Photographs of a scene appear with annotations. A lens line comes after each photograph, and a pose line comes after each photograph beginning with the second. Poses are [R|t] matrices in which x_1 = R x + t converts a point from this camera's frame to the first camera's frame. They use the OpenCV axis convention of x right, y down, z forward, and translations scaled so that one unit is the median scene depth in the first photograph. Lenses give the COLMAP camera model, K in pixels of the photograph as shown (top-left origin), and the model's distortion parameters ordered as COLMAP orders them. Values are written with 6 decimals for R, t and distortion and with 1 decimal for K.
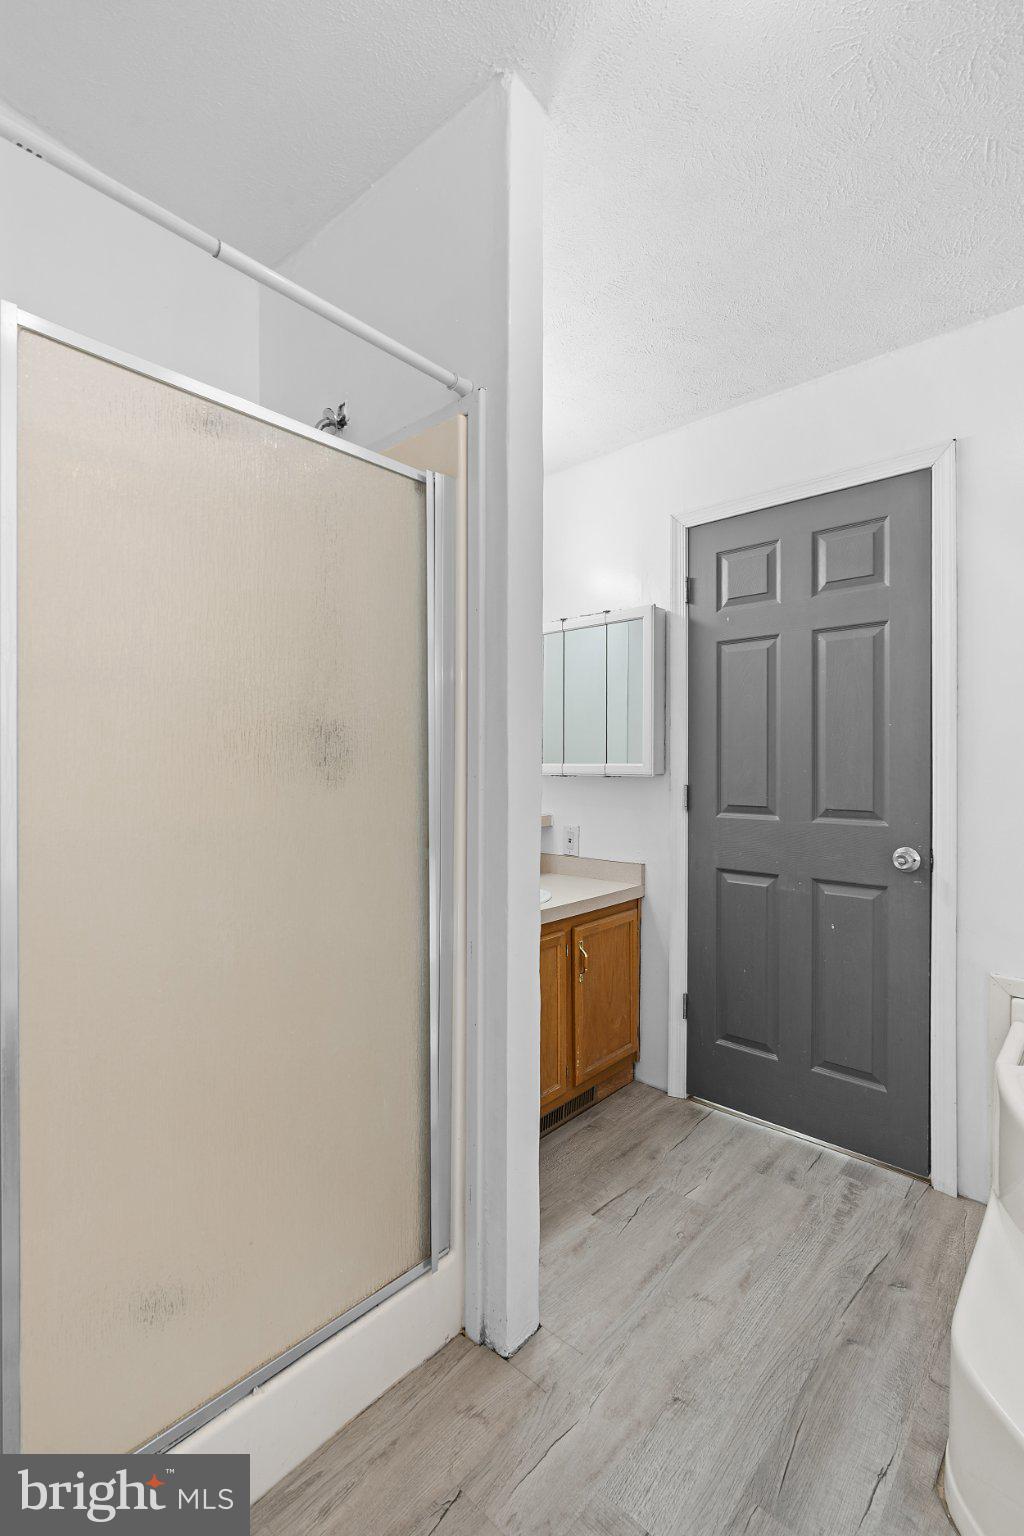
lens RADIAL K [[696.5, 0, 510.9], [0, 696.5, 758.5], [0, 0, 1]] dist [-0.007284, 0.001021]
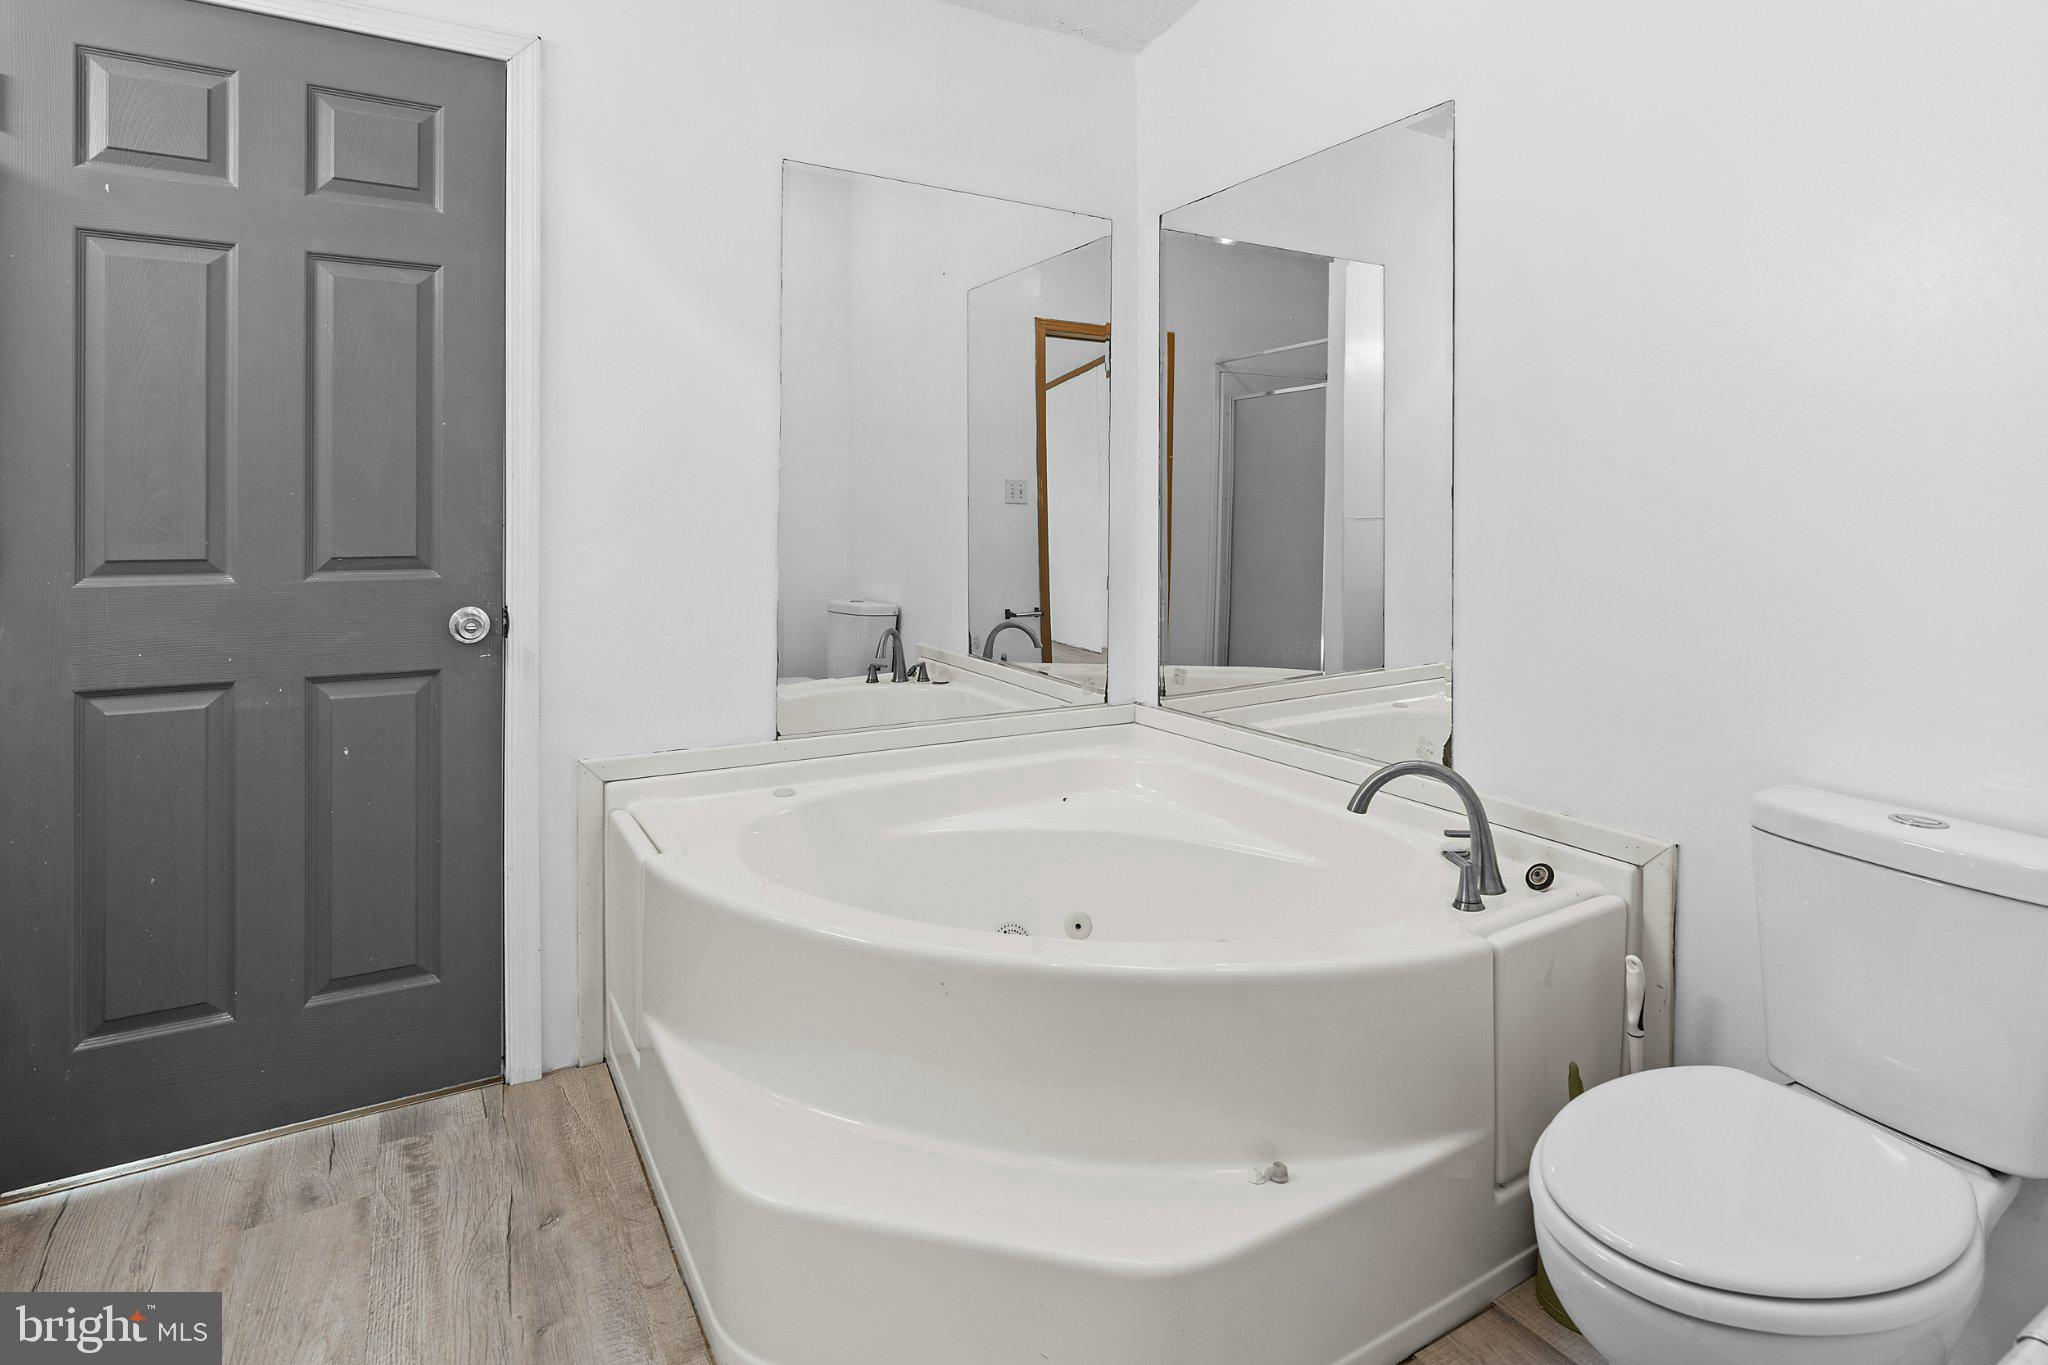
lens RADIAL K [[1035.8, 0, 1022.4], [0, 1035.8, 511.1], [0, 0, 1]] dist [-0.001413, -0.000388]
pose [[0.305067, 0.002478, 0.952328, -0.227323], [-0.009016, 0.999959, 0.000286, 0.029328], [-0.952288, -0.008673, 0.305077, 0.178292]]
